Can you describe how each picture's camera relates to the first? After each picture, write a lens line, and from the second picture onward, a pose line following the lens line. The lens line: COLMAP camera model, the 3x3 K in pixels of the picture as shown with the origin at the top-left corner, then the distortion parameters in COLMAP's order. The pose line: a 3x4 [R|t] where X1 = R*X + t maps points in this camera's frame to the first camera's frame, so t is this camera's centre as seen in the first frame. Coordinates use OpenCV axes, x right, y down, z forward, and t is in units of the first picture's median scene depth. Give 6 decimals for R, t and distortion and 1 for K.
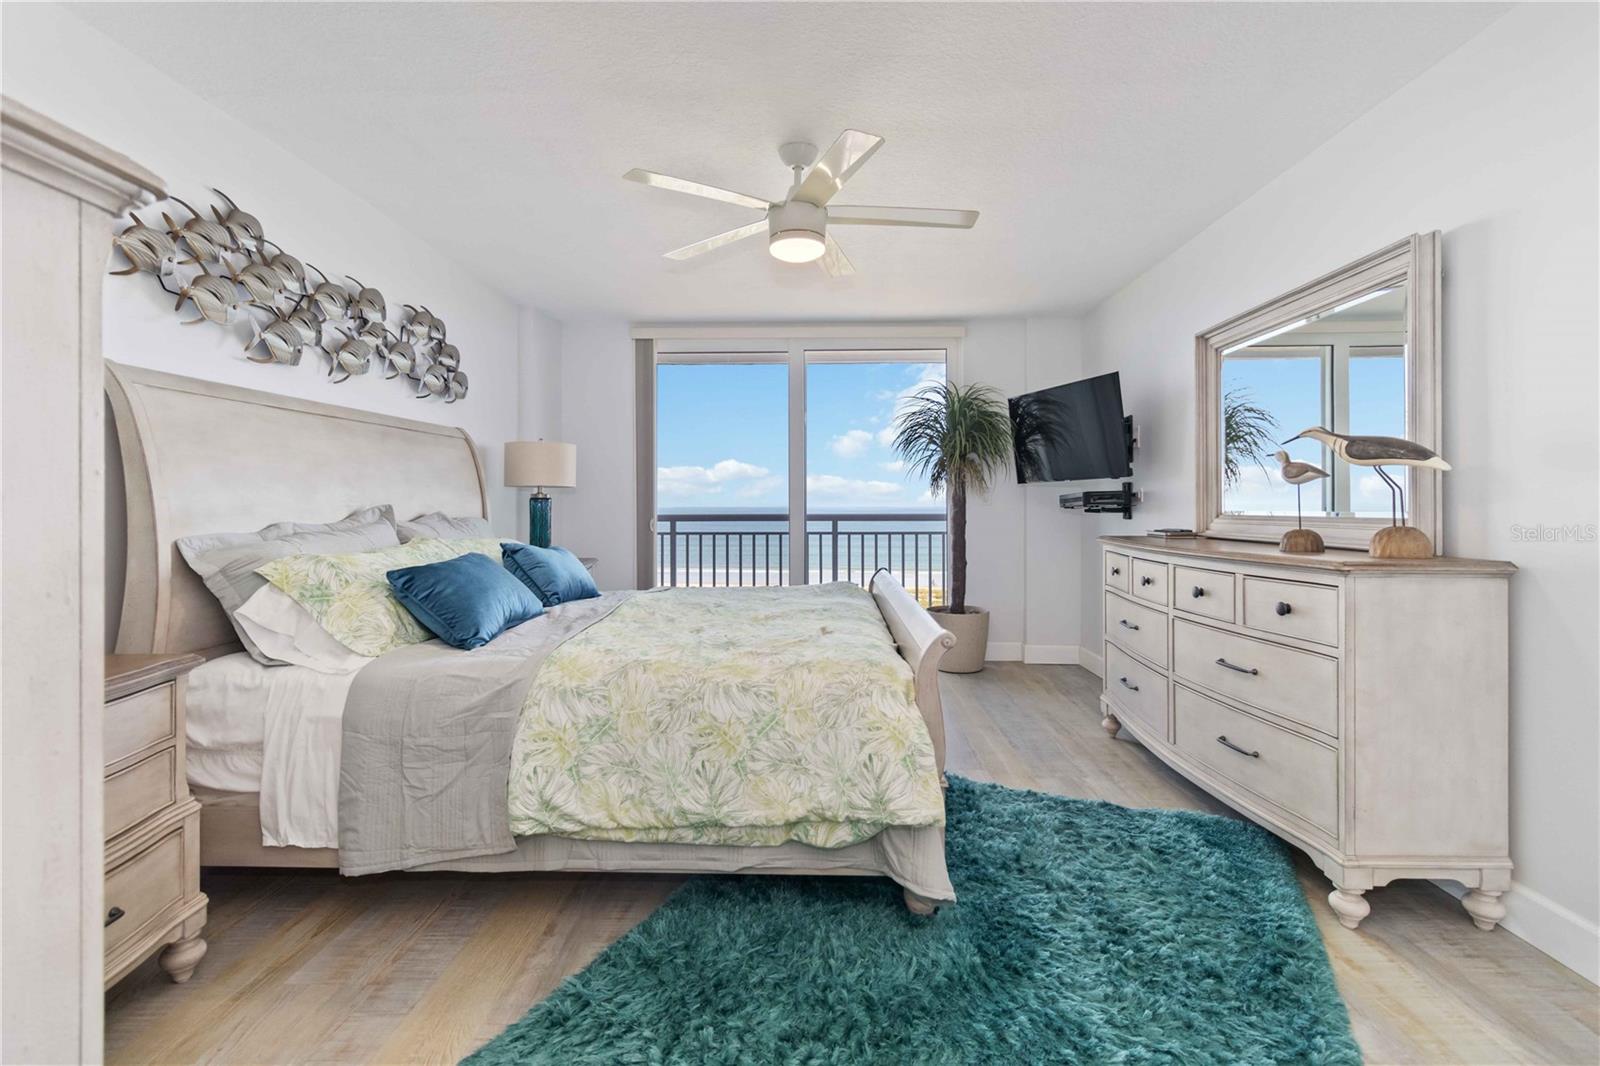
lens RADIAL K [[730.3, 0, 809.1], [0, 730.3, 502.4], [0, 0, 1]] dist [0.003790, 0.000582]
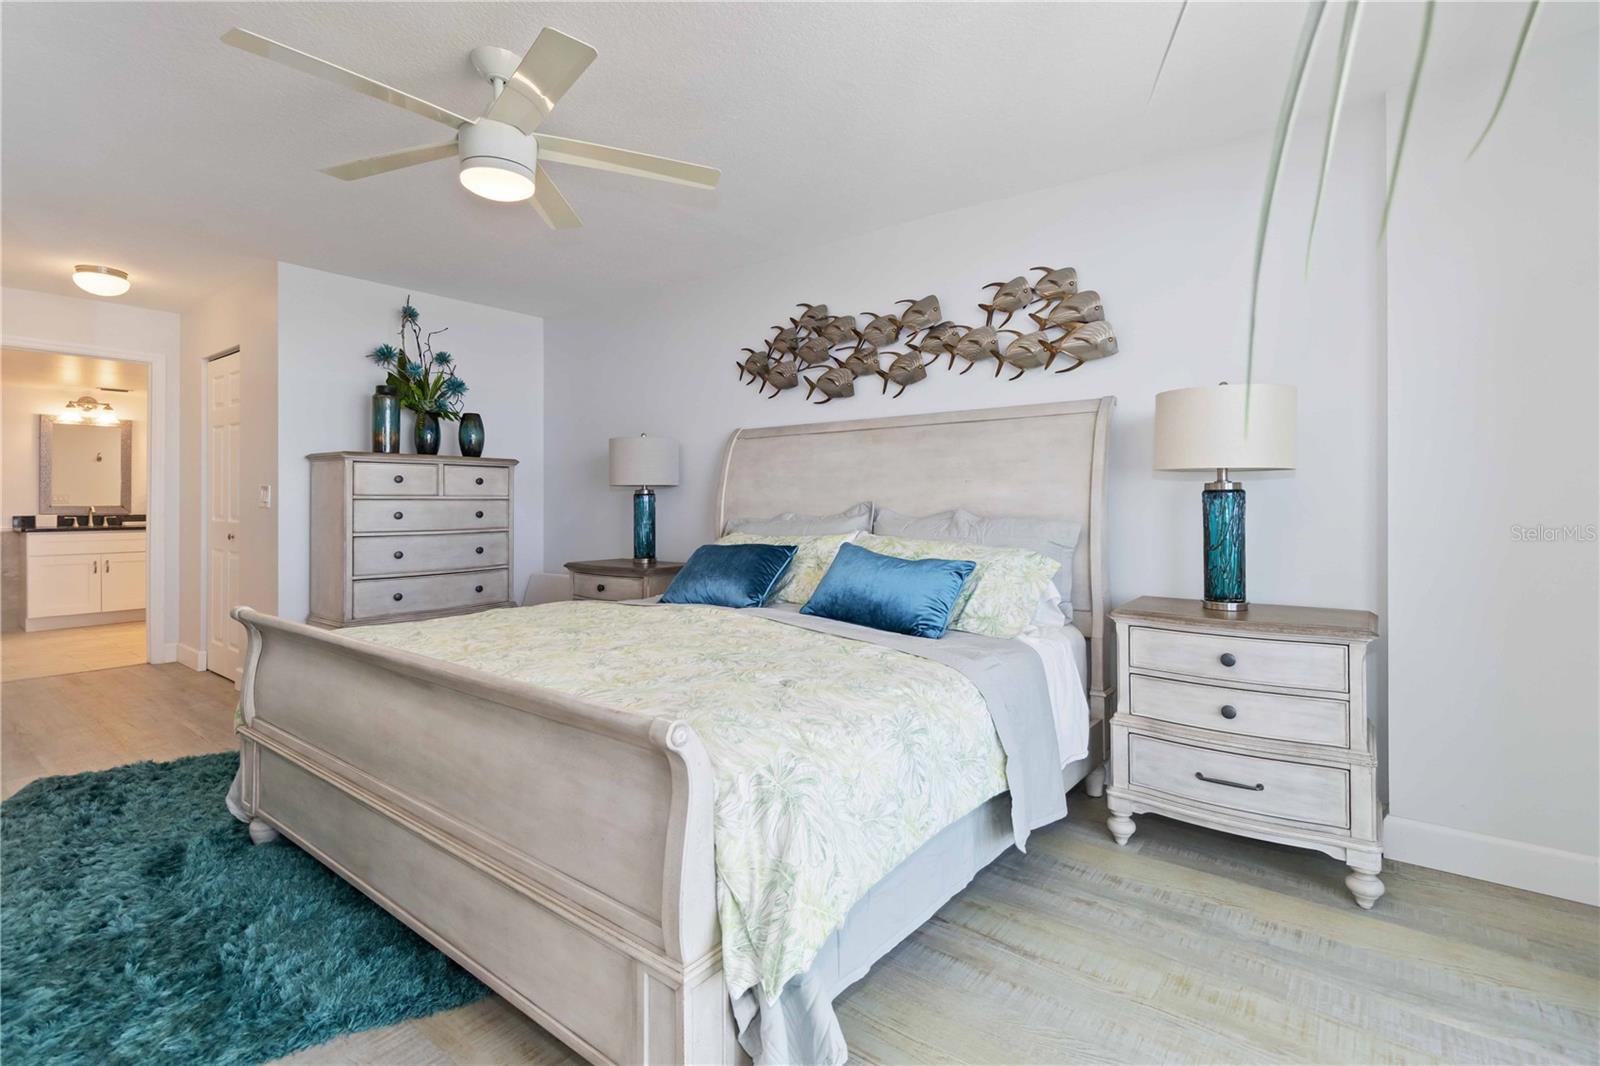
lens RADIAL K [[730.3, 0, 809.1], [0, 730.3, 502.4], [0, 0, 1]] dist [0.003790, 0.000582]
pose [[-0.585683, 0.010822, -0.810468, 0.238370], [0.008010, 0.999939, 0.007564, -0.003362], [0.810500, -0.002062, -0.585734, 0.963767]]
